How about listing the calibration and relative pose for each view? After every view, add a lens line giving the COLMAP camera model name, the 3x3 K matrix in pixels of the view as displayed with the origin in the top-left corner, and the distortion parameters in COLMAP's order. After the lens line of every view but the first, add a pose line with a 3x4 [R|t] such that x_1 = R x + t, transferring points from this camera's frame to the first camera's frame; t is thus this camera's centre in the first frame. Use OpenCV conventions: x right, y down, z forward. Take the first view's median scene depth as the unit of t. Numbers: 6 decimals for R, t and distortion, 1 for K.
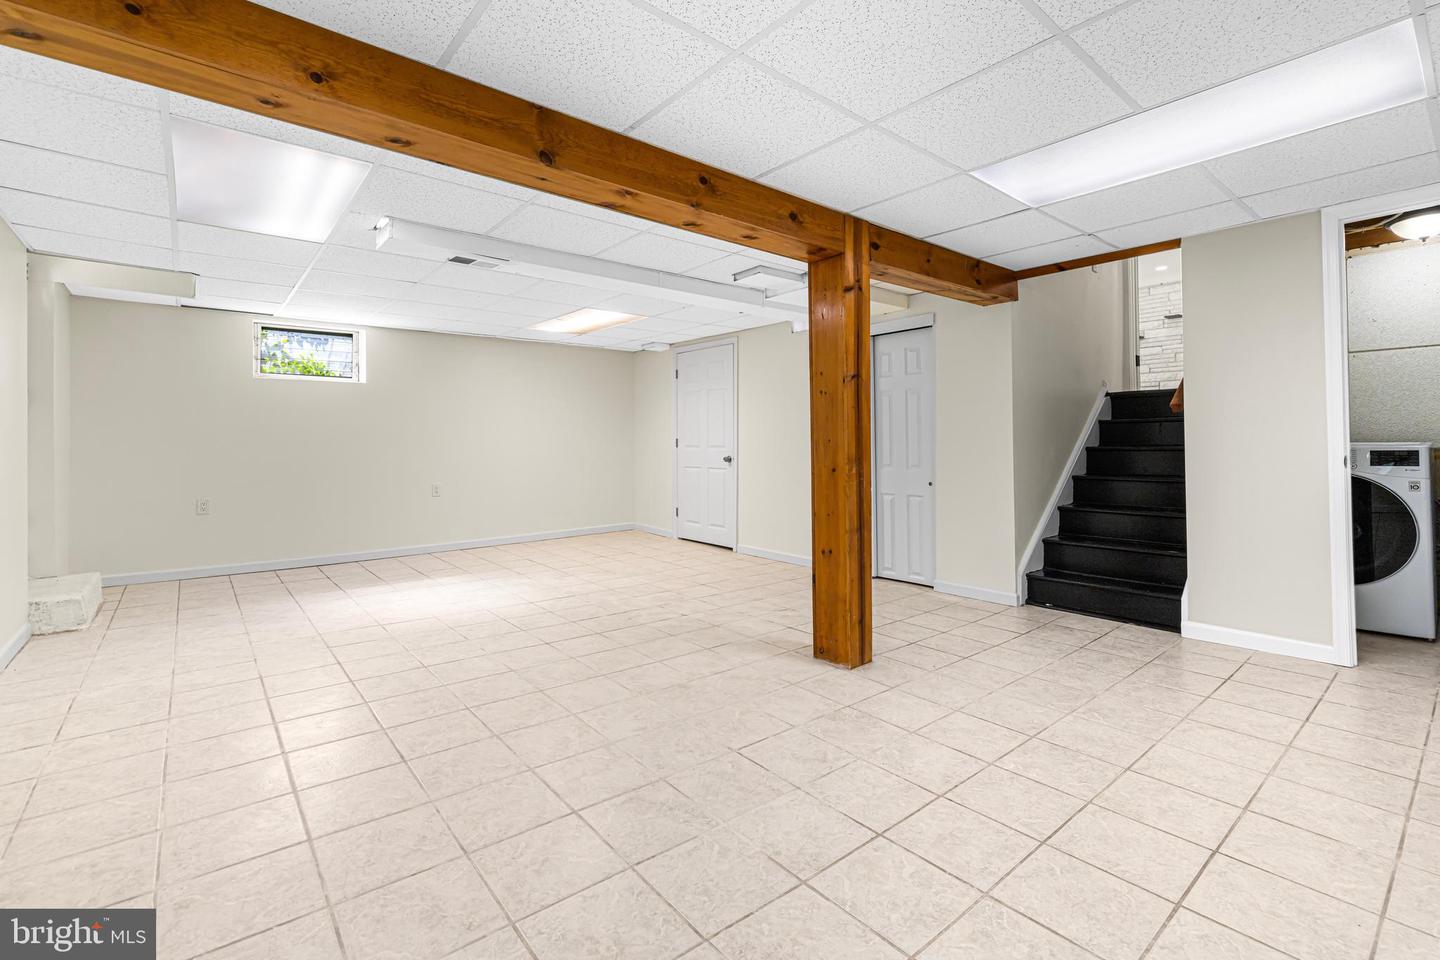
lens RADIAL K [[632.1, 0, 724.2], [0, 632.1, 457.9], [0, 0, 1]] dist [0.001096, -0.000043]
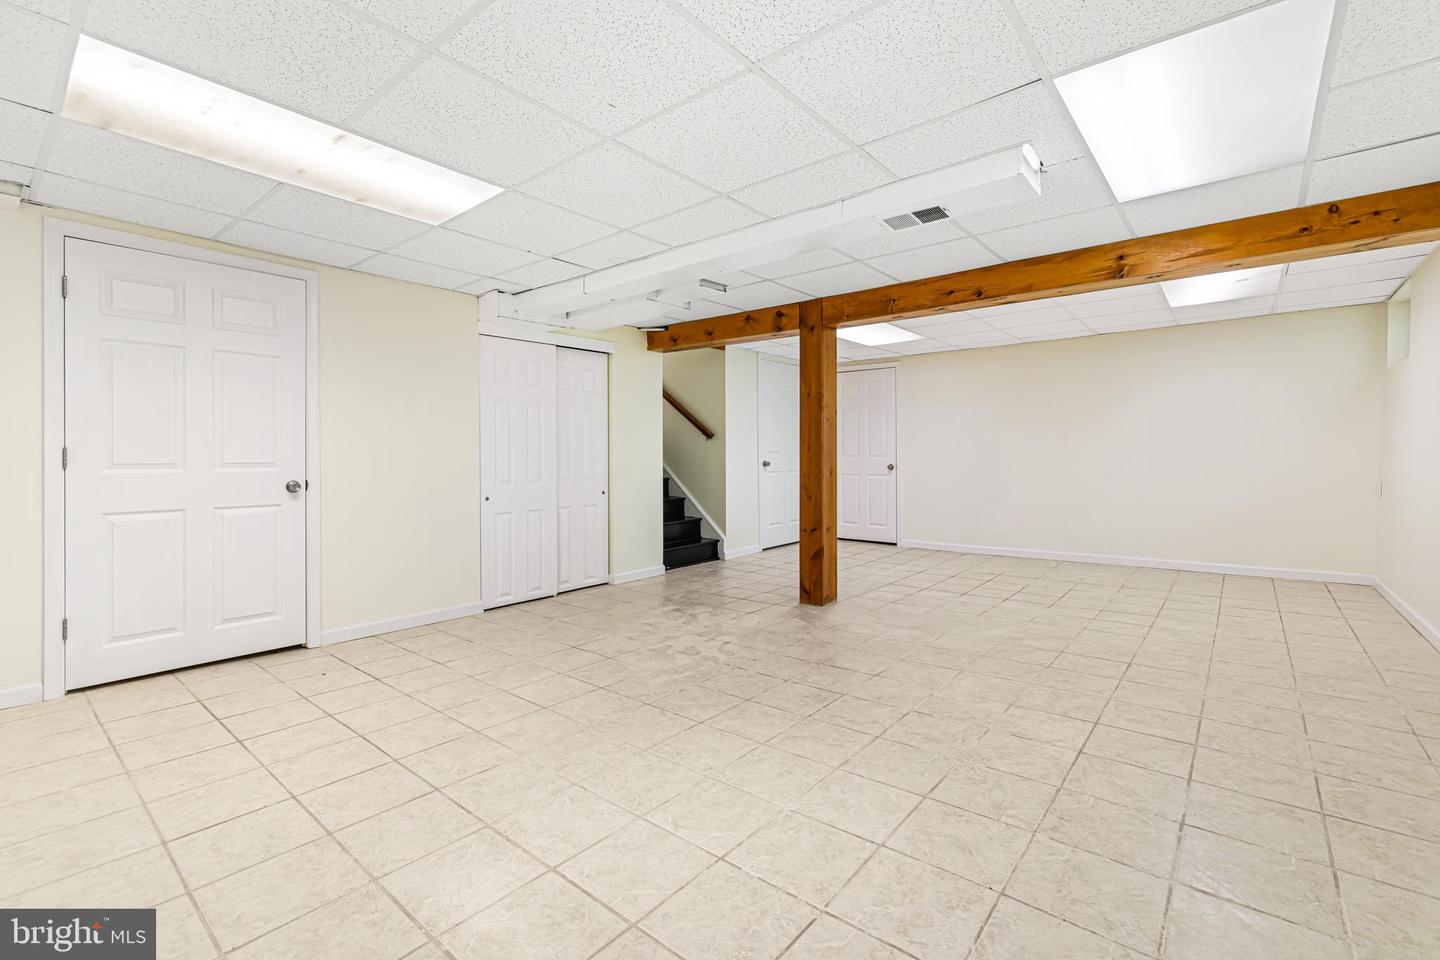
lens RADIAL K [[640.5, 0, 717.8], [0, 640.5, 455.2], [0, 0, 1]] dist [0.005705, 0.001299]
pose [[-0.181142, 0.001991, 0.983455, -1.495520], [0.017522, 0.999846, 0.001203, -0.024889], [-0.983301, 0.017450, -0.181149, 1.827995]]
